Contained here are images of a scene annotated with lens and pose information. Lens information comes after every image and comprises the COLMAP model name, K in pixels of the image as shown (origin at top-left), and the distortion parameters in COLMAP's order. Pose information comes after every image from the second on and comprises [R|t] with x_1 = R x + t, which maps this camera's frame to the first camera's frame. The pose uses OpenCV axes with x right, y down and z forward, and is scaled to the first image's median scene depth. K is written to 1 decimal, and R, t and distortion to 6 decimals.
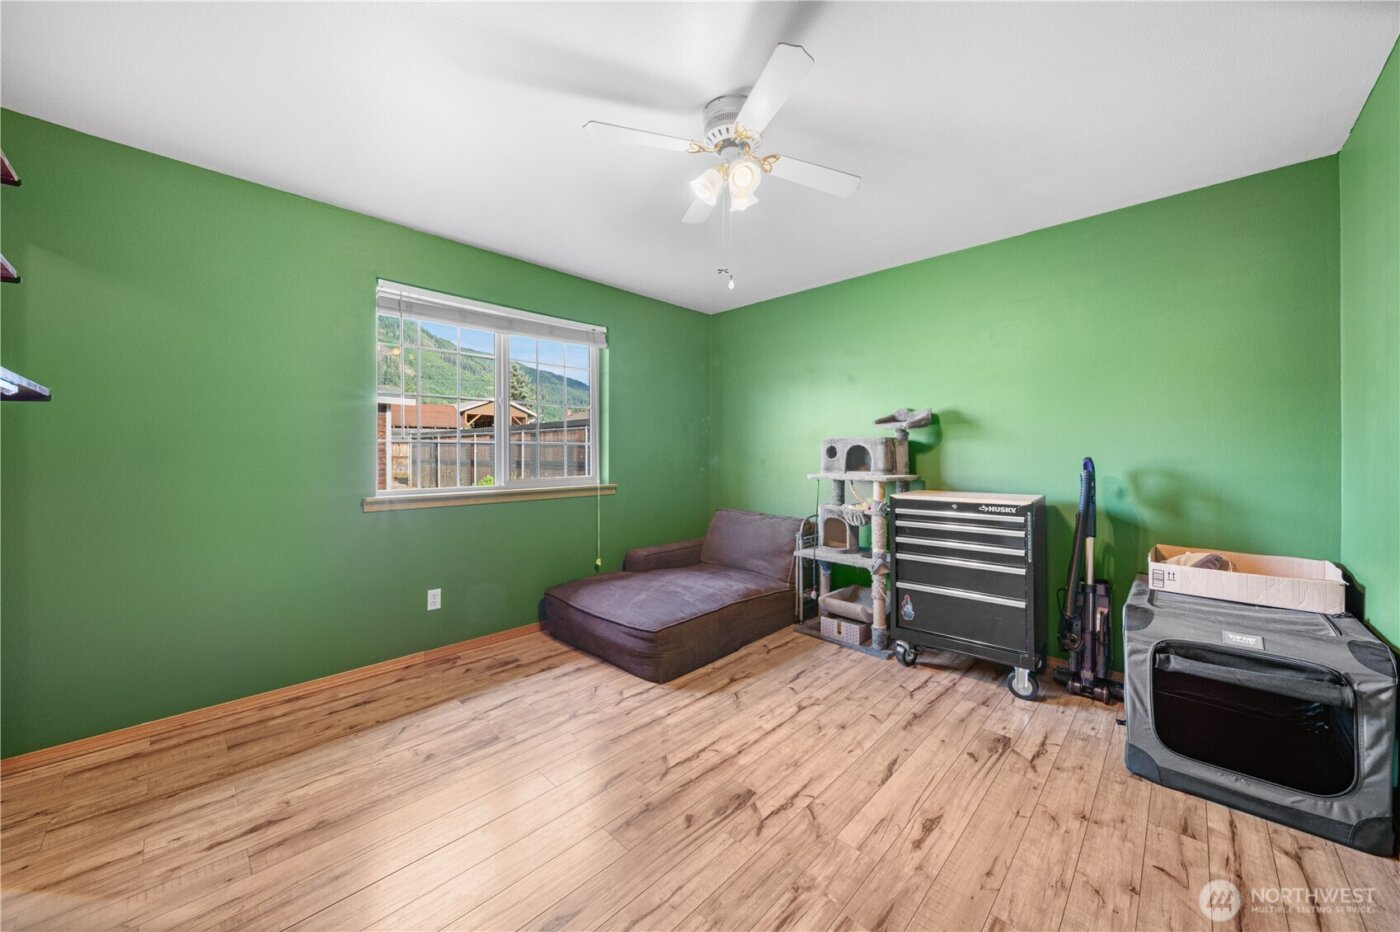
lens RADIAL K [[500.9, 0, 718.2], [0, 500.9, 459.9], [0, 0, 1]] dist [0.002396, -0.001308]
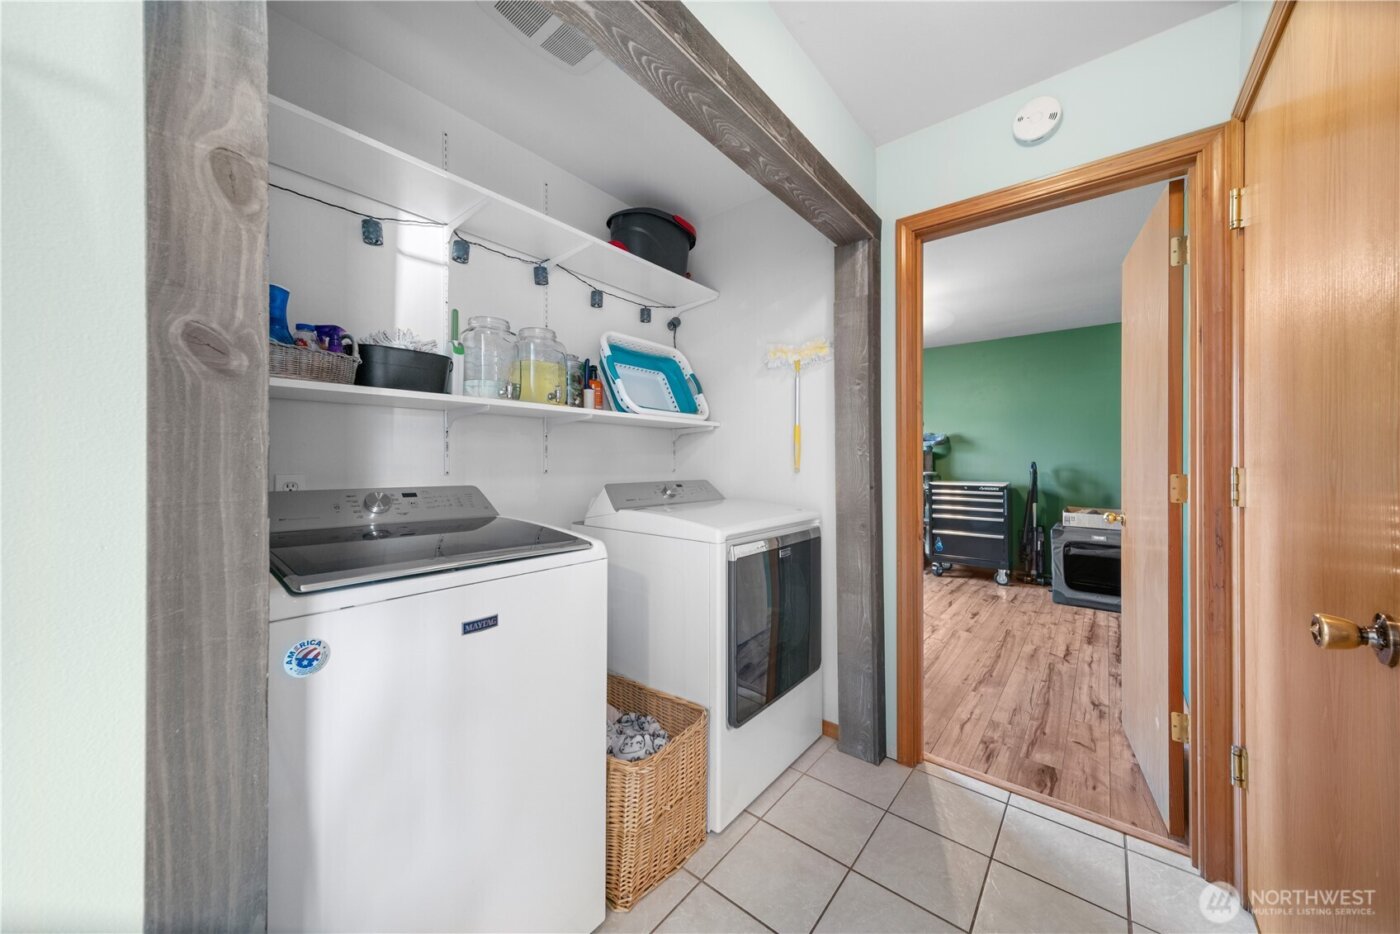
lens RADIAL K [[500.9, 0, 692.7], [0, 500.9, 459.4], [0, 0, 1]] dist [0.002396, -0.001308]
pose [[0.998318, -0.000643, 0.057970, -0.699351], [0.001142, 0.999963, -0.008580, 0.000154], [-0.057963, 0.008632, 0.998281, -0.871149]]
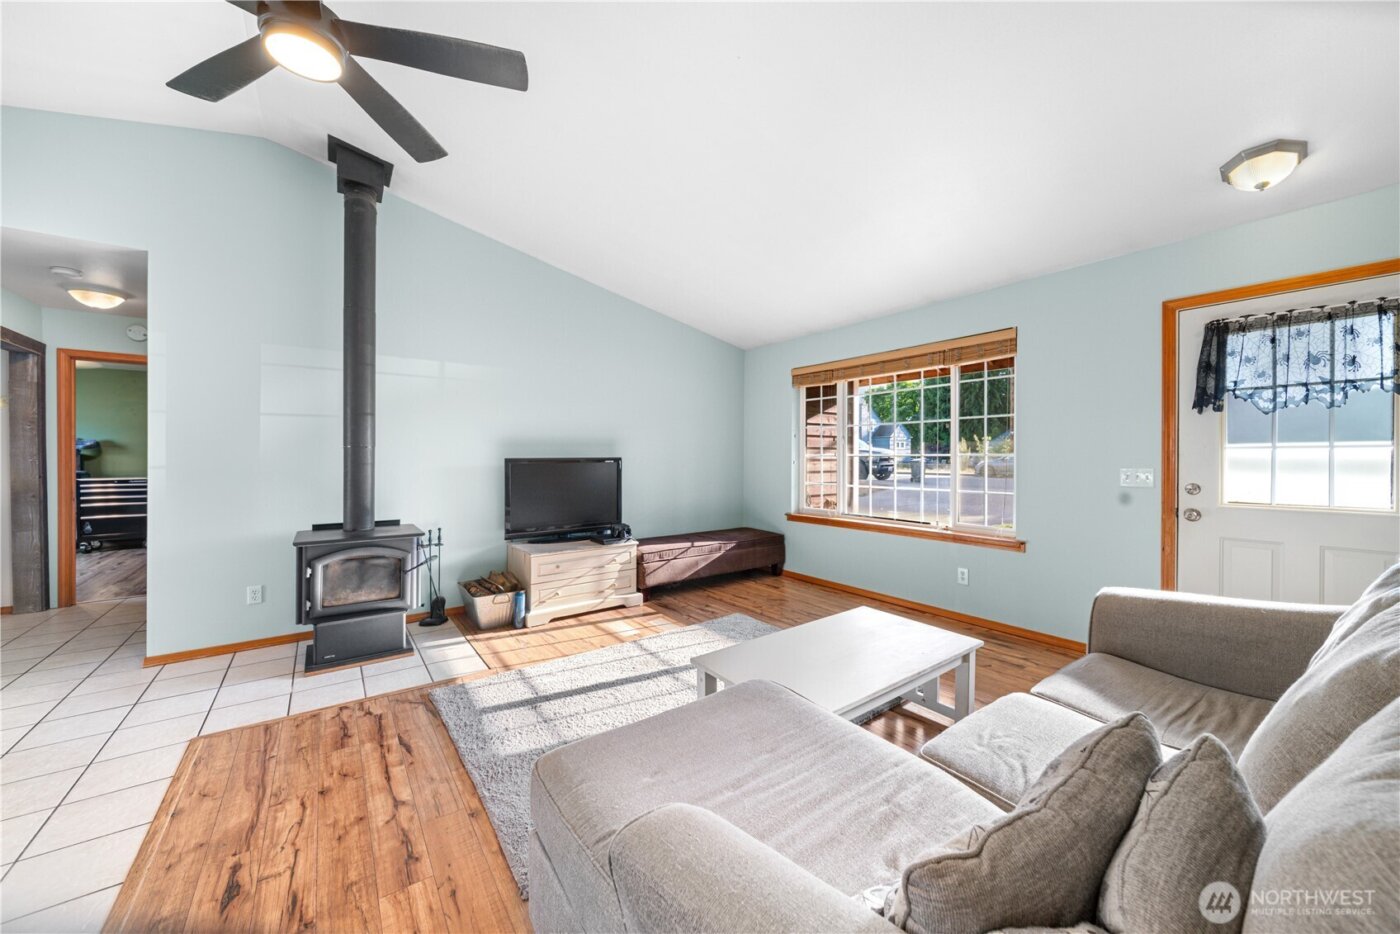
lens RADIAL K [[500.9, 0, 695.3], [0, 500.9, 457.2], [0, 0, 1]] dist [0.002396, -0.001308]
pose [[0.176364, -0.002324, 0.984322, -1.561253], [0.008346, 0.999965, 0.000866, -0.008807], [-0.984290, 0.008062, 0.176377, -2.413466]]
